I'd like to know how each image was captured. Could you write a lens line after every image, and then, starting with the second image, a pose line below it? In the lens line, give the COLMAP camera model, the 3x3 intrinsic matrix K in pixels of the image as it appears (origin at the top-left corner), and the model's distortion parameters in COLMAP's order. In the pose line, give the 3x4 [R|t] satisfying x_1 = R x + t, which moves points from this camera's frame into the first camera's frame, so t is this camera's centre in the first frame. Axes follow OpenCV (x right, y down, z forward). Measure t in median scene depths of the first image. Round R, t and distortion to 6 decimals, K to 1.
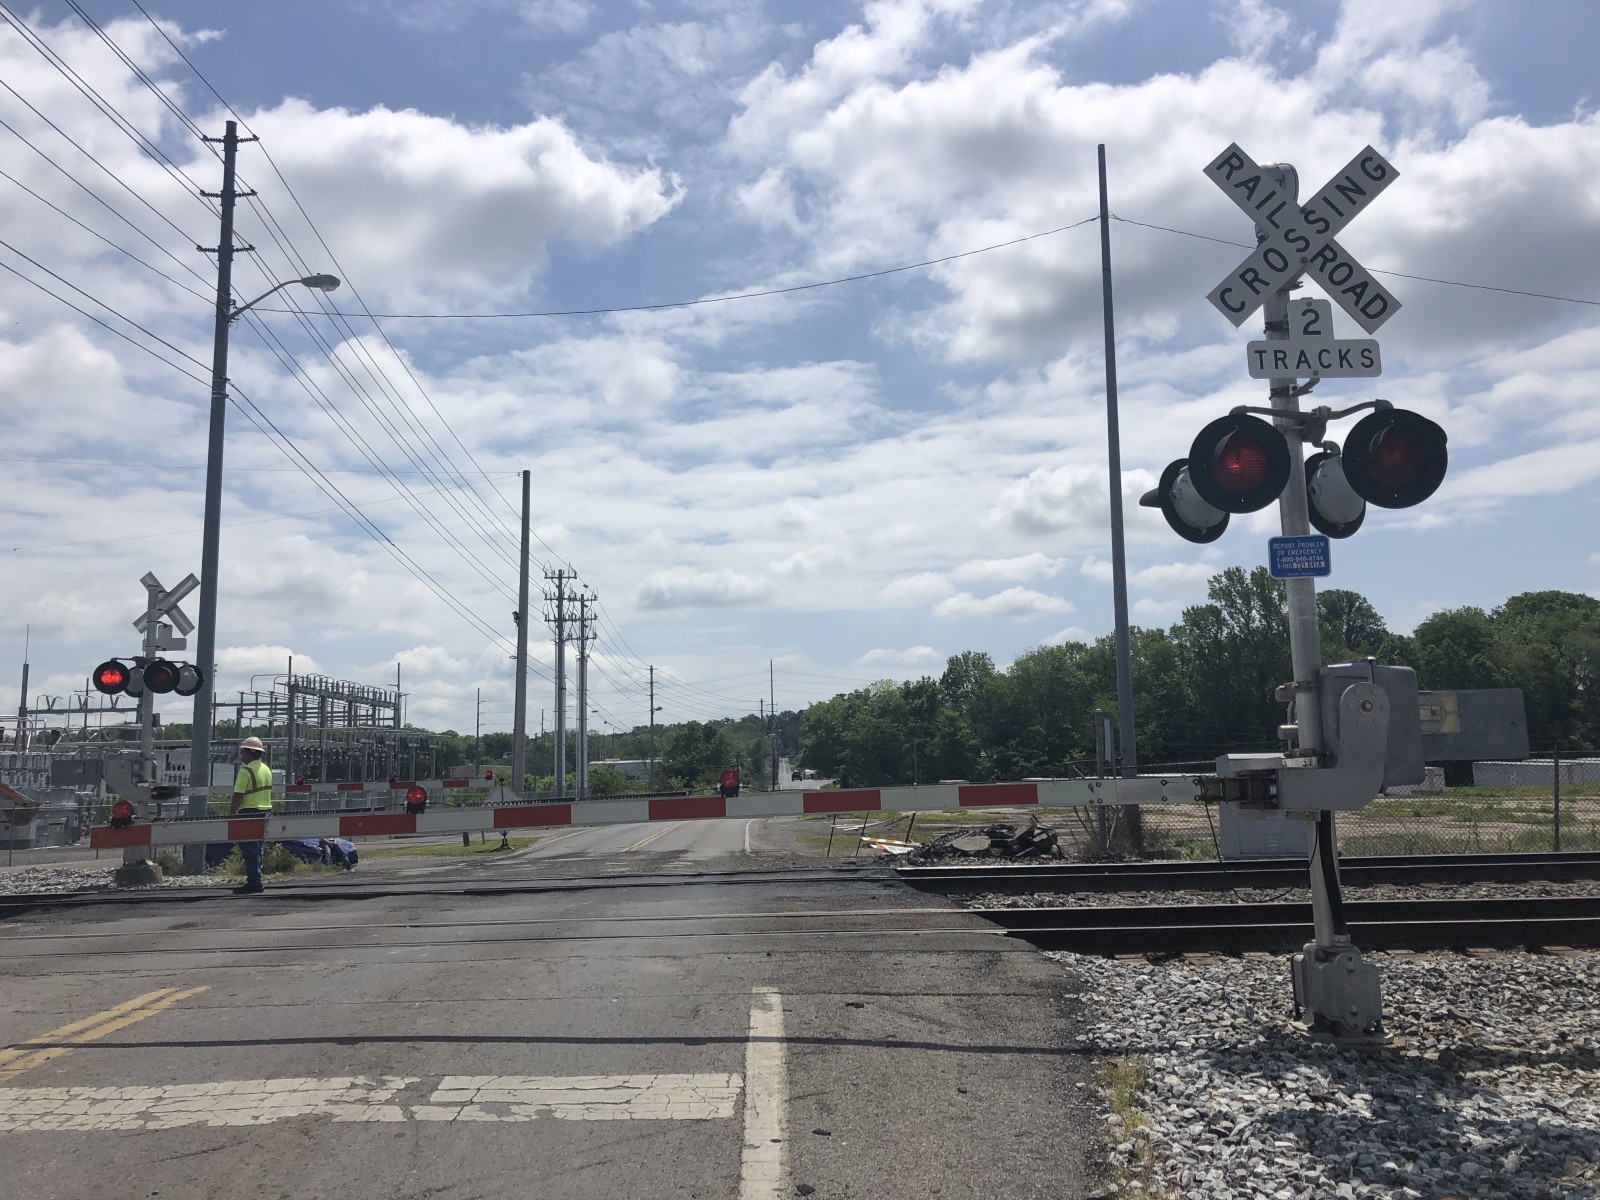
lens RADIAL K [[1313.6, 0, 797.2], [0, 1313.6, 586.9], [0, 0, 1]] dist [0.028350, -0.019708]
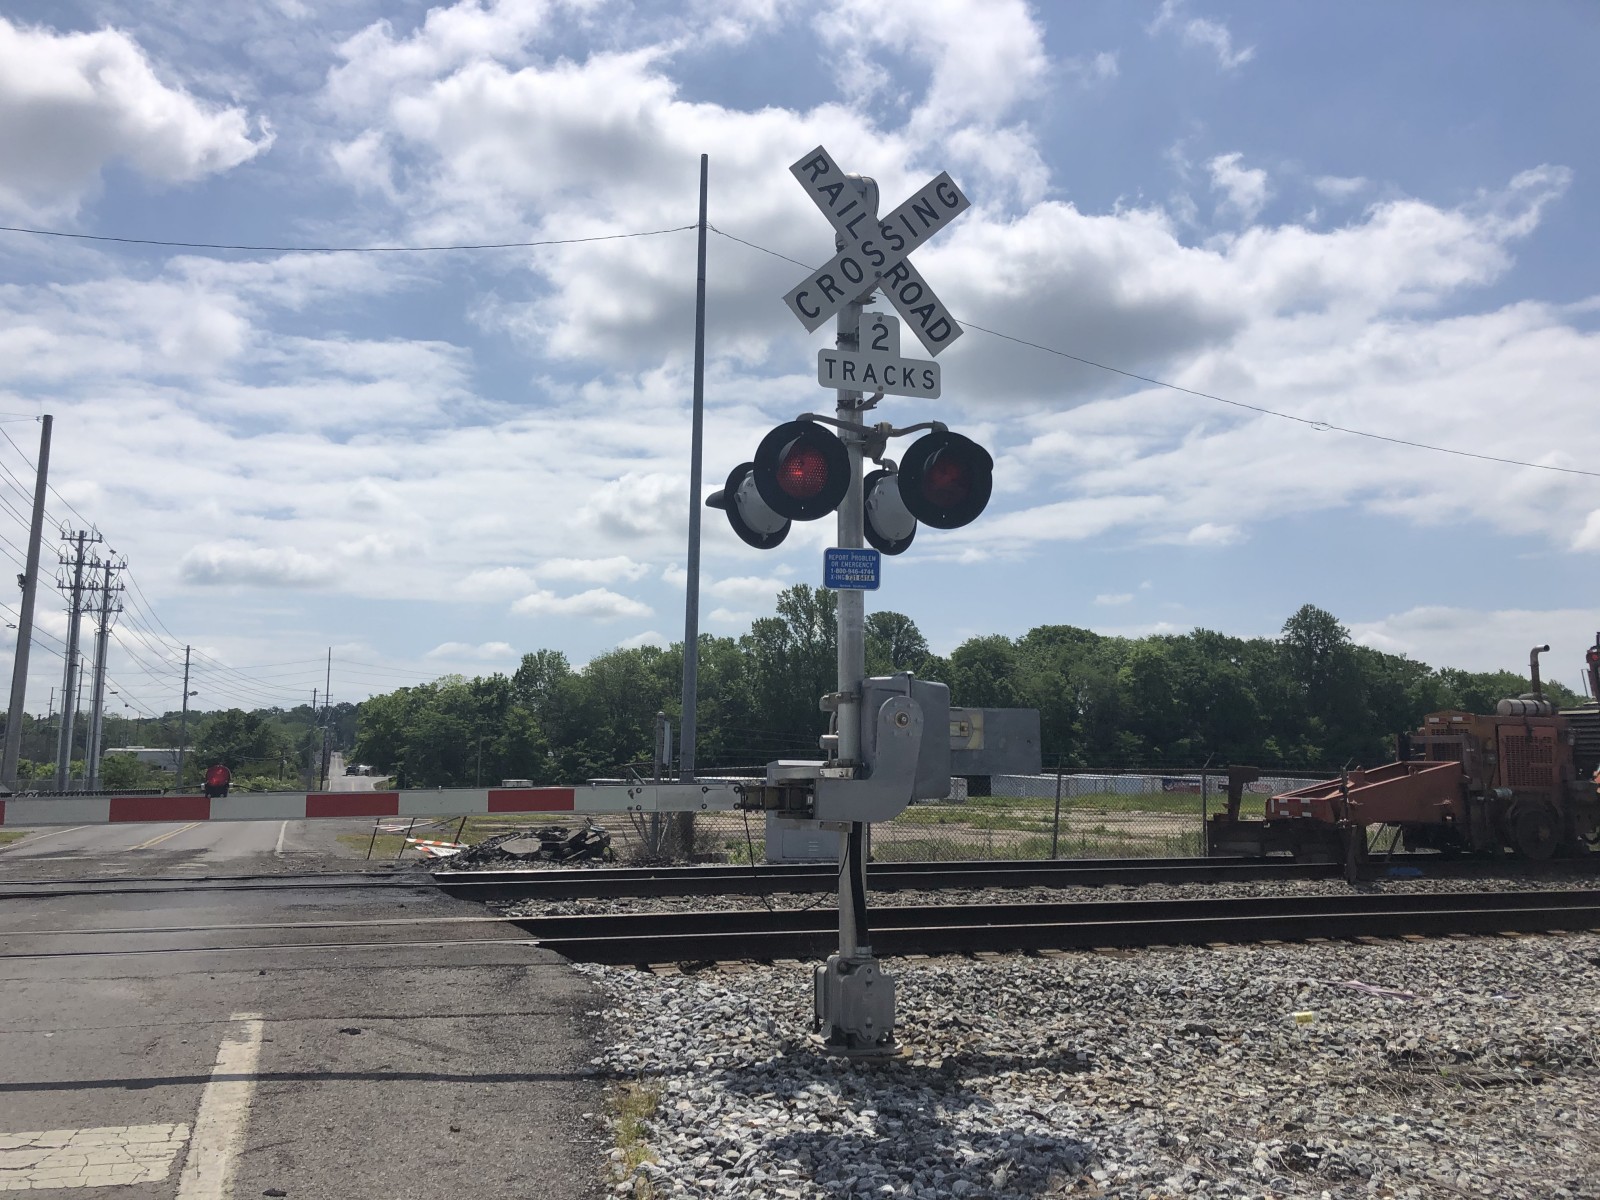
lens RADIAL K [[1300.2, 0, 800.0], [0, 1300.2, 600.0], [0, 0, 1]] dist [0.069816, -0.128845]
pose [[0.947308, 0.070090, 0.312561, 0.005416], [-0.072790, 0.997343, -0.003038, 0.001094], [-0.311943, -0.019874, 0.949893, 0.011043]]
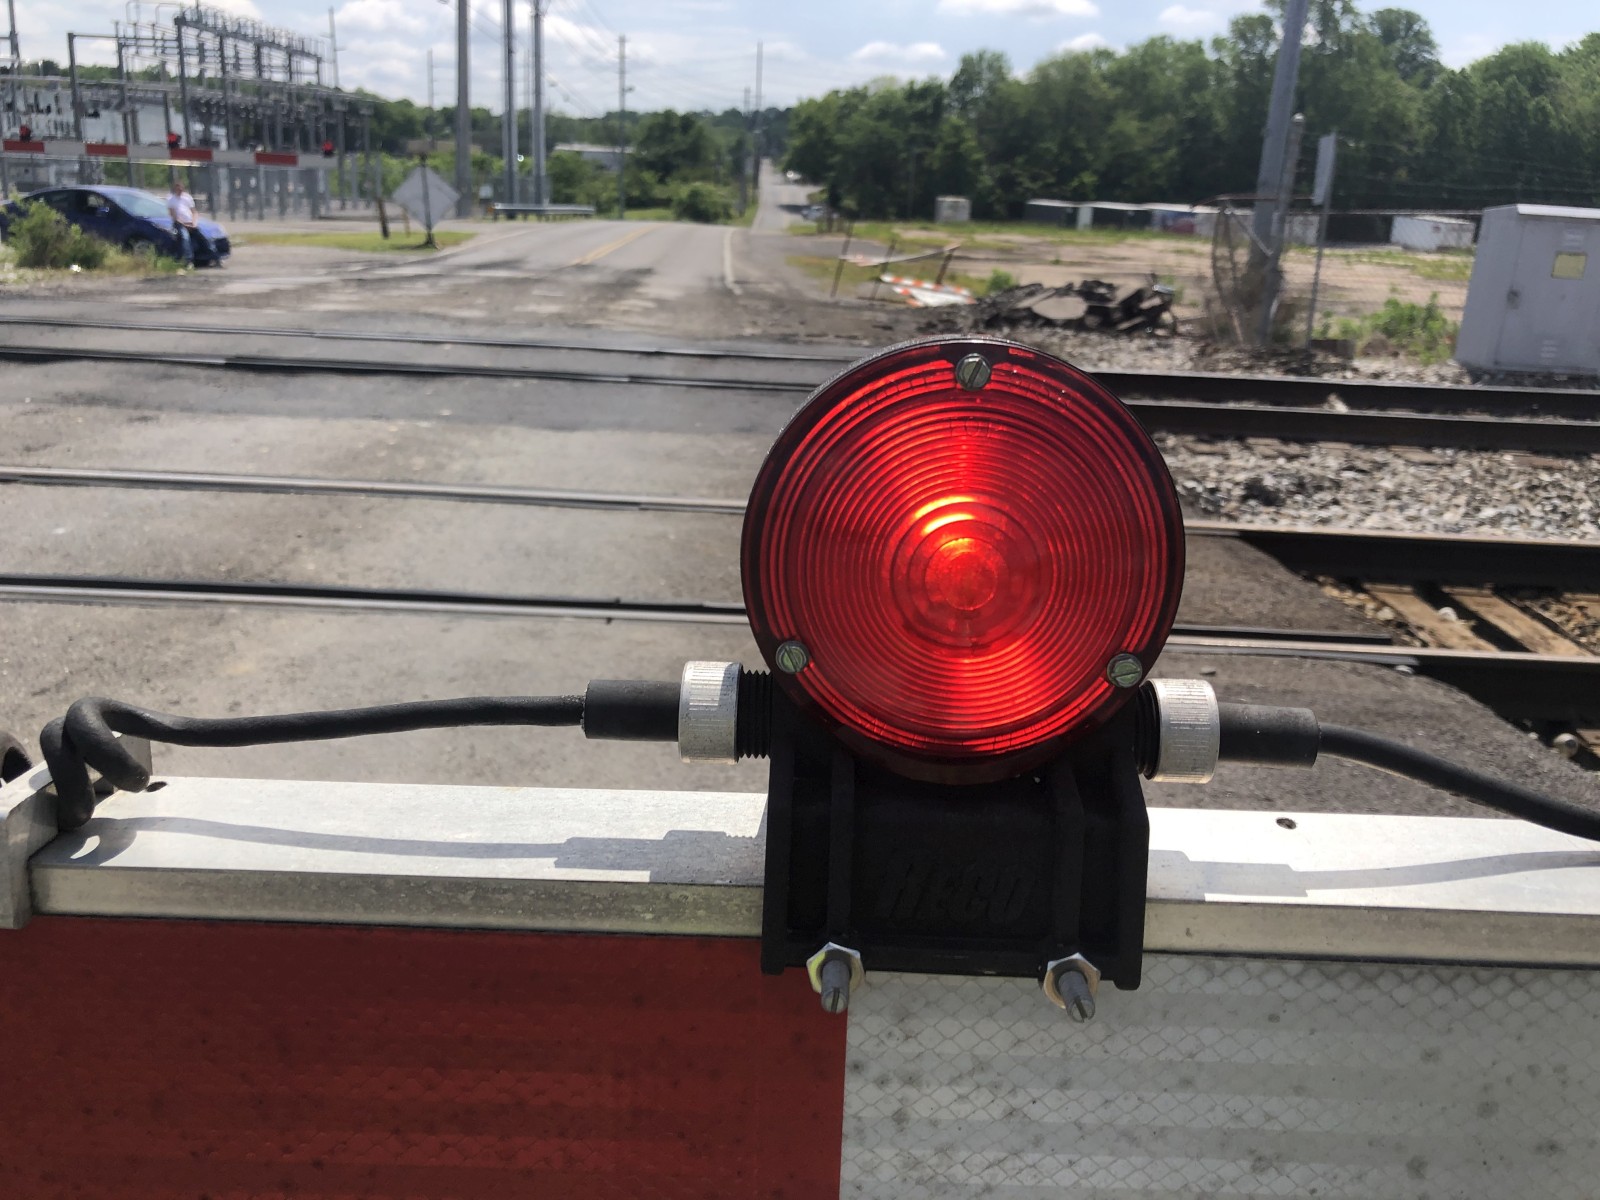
lens RADIAL K [[1284.6, 0, 807.7], [0, 1284.6, 530.1], [0, 0, 1]] dist [0.012404, 0.006417]
pose [[0.996961, 0.064837, 0.043175, -0.007747], [-0.076664, 0.914897, 0.396341, 0.017773], [-0.013803, -0.398447, 0.917088, 0.133211]]
